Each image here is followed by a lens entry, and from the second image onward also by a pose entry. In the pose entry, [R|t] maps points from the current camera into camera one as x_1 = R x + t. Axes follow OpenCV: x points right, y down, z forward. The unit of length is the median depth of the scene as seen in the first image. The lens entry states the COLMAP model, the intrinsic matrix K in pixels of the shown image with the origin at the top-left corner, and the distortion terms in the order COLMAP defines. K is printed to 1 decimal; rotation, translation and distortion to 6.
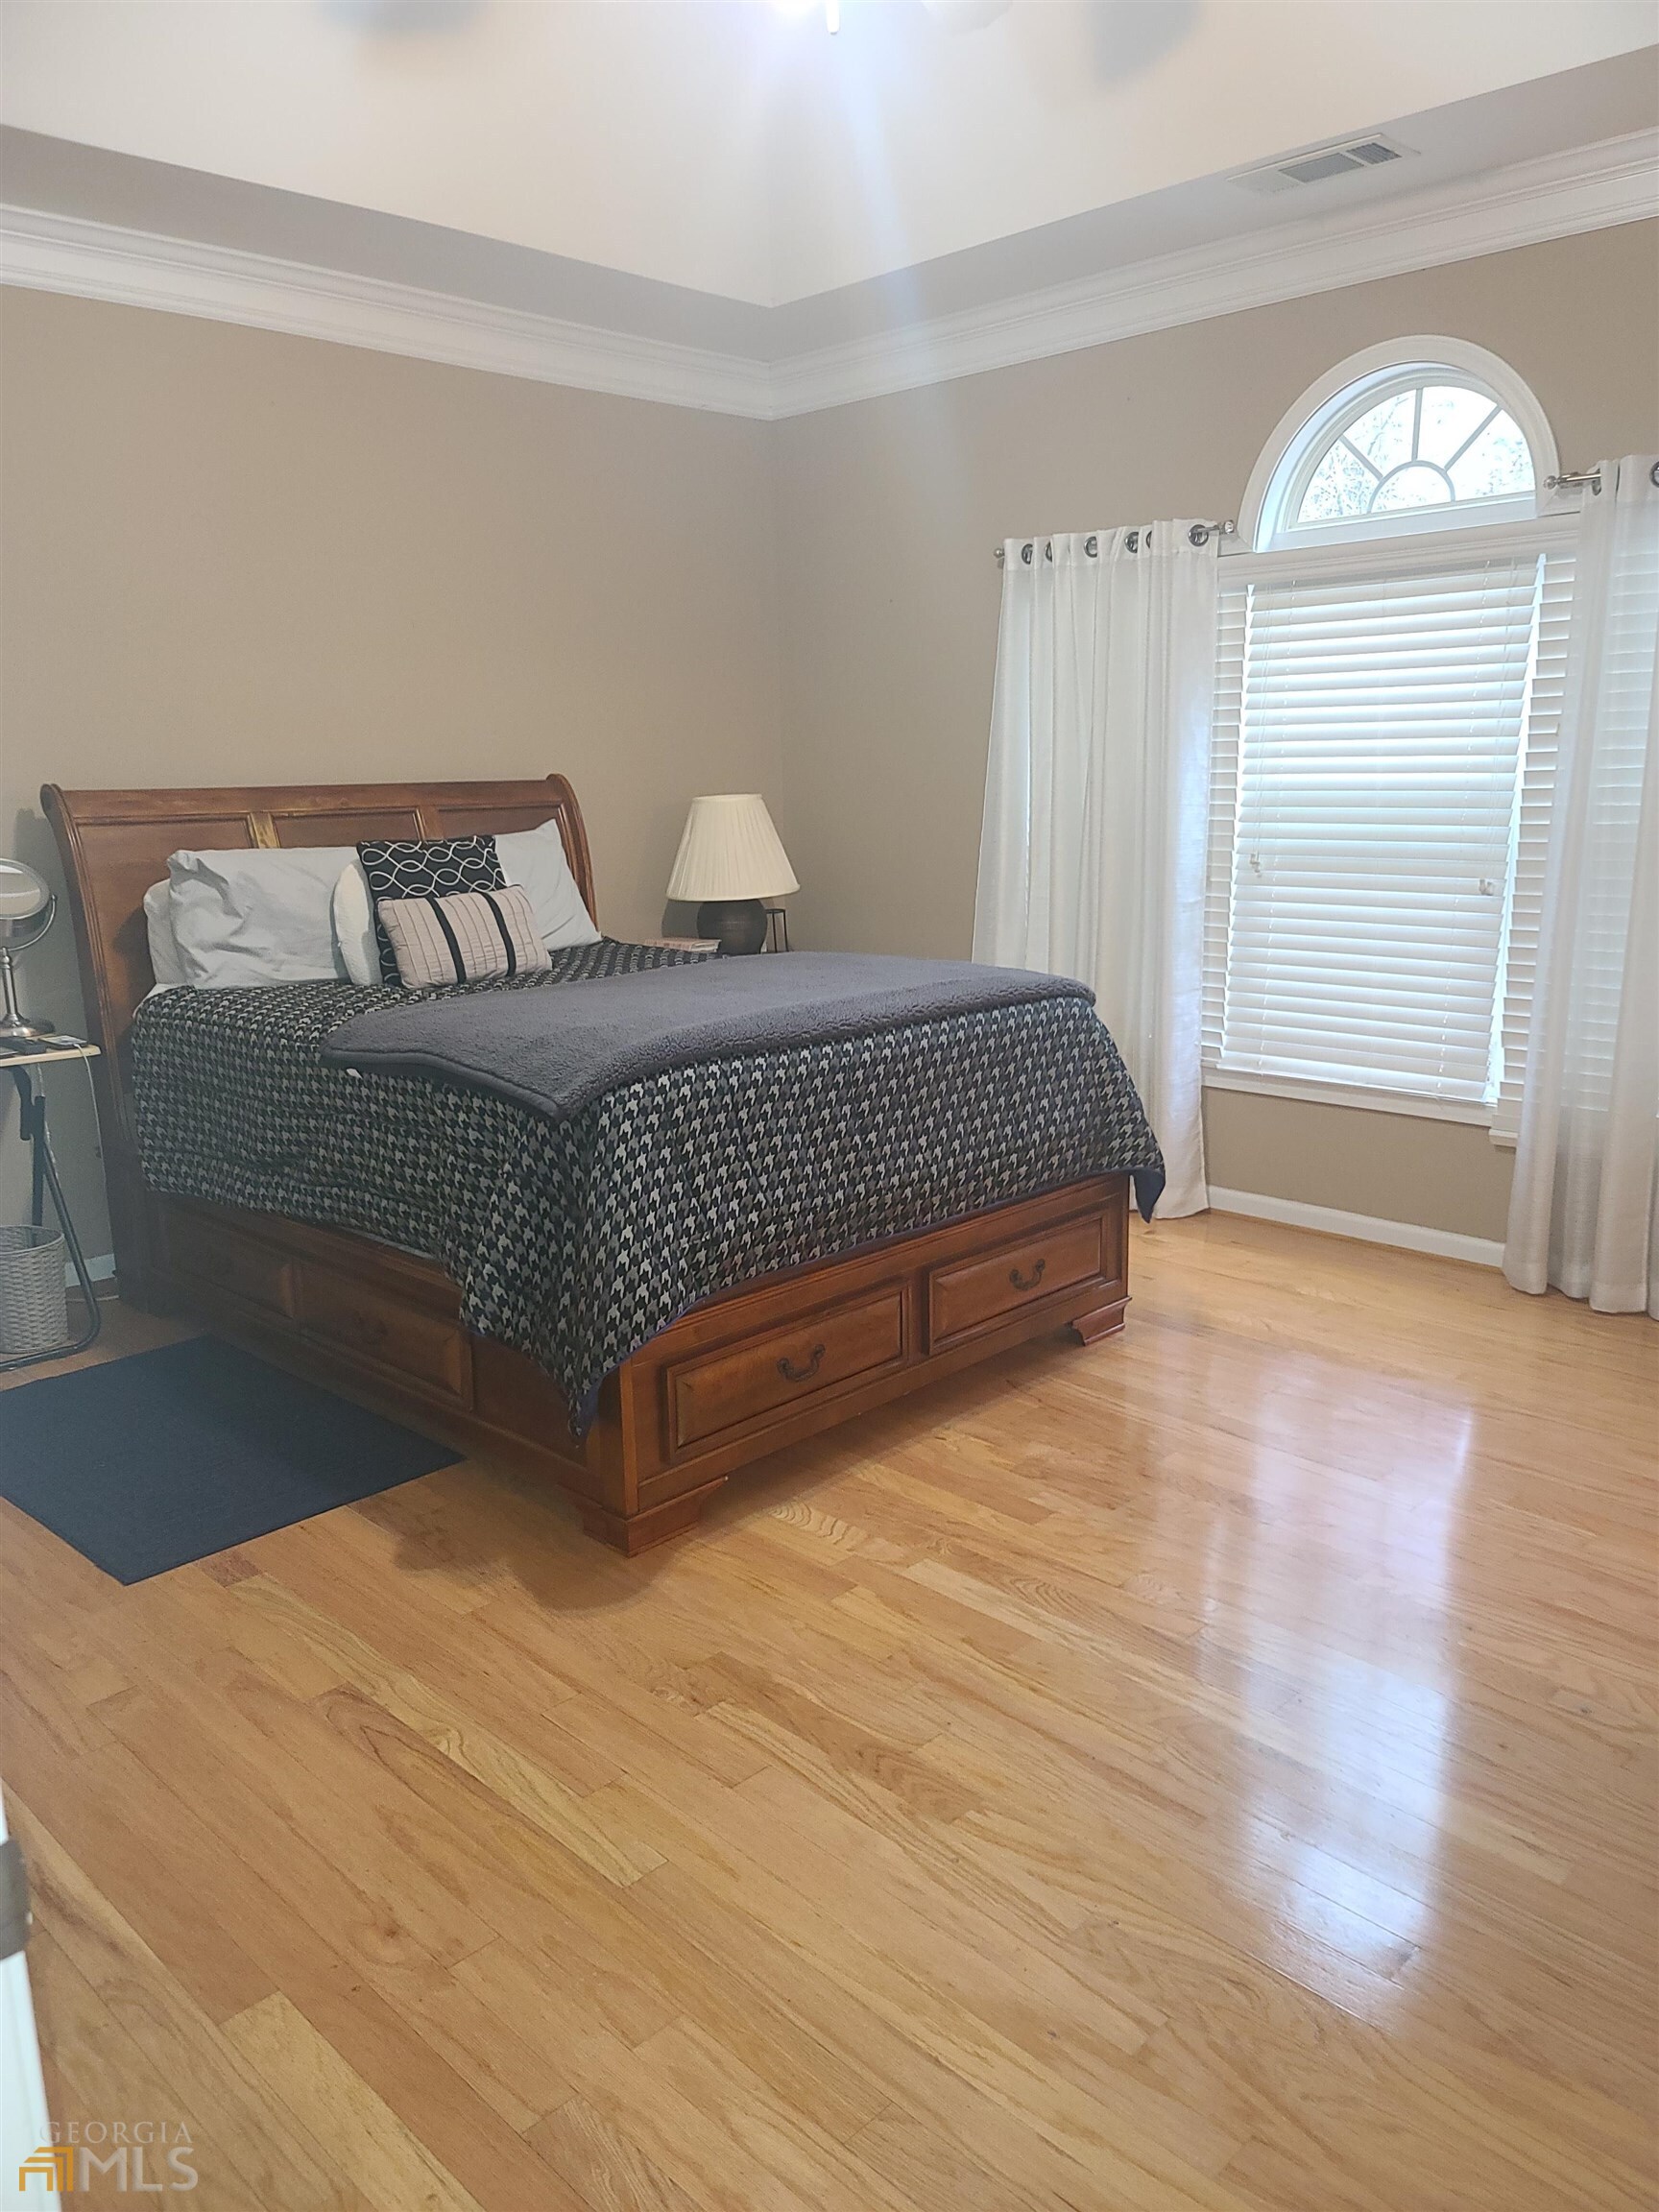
lens RADIAL K [[1623.6, 0, 823.7], [0, 1623.6, 1104.0], [0, 0, 1]] dist [0.068313, -0.024409]
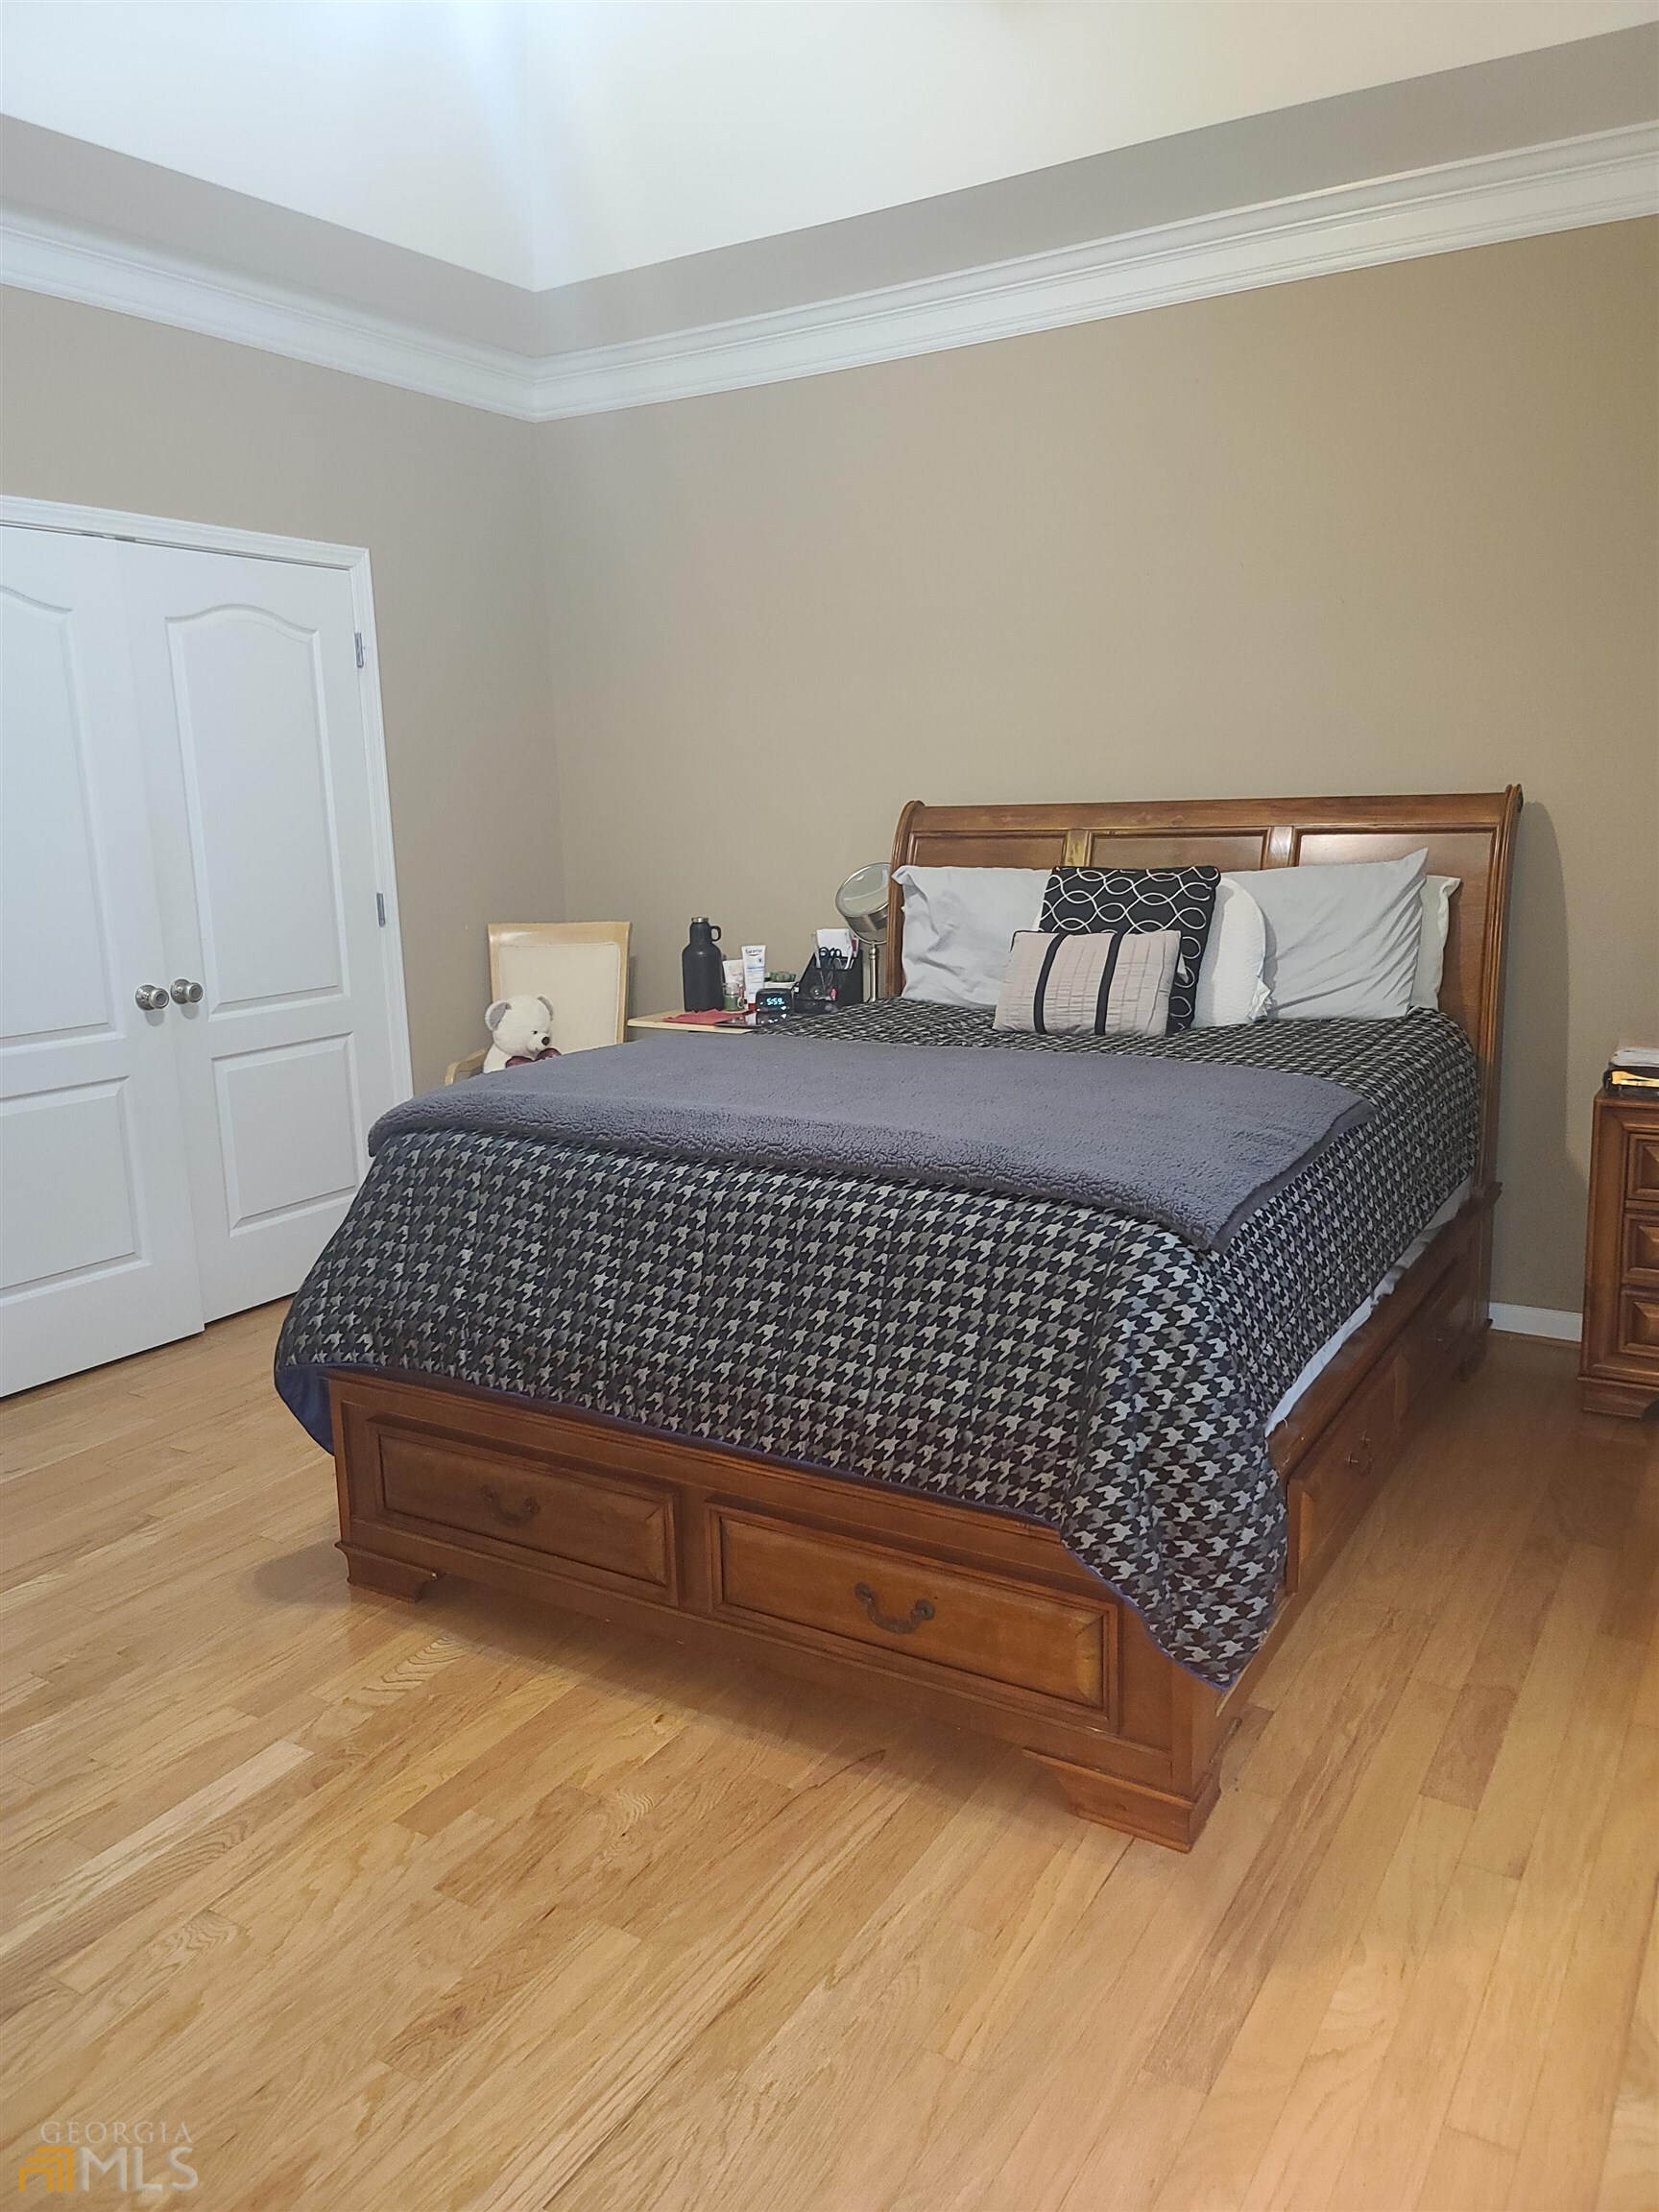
lens RADIAL K [[1623.6, 0, 823.7], [0, 1623.6, 1104.0], [0, 0, 1]] dist [0.068313, -0.024409]
pose [[0.224360, 0.201037, -0.953544, 0.692857], [-0.181434, 0.969998, 0.161816, -0.185003], [0.957468, 0.136701, 0.254103, 0.791869]]
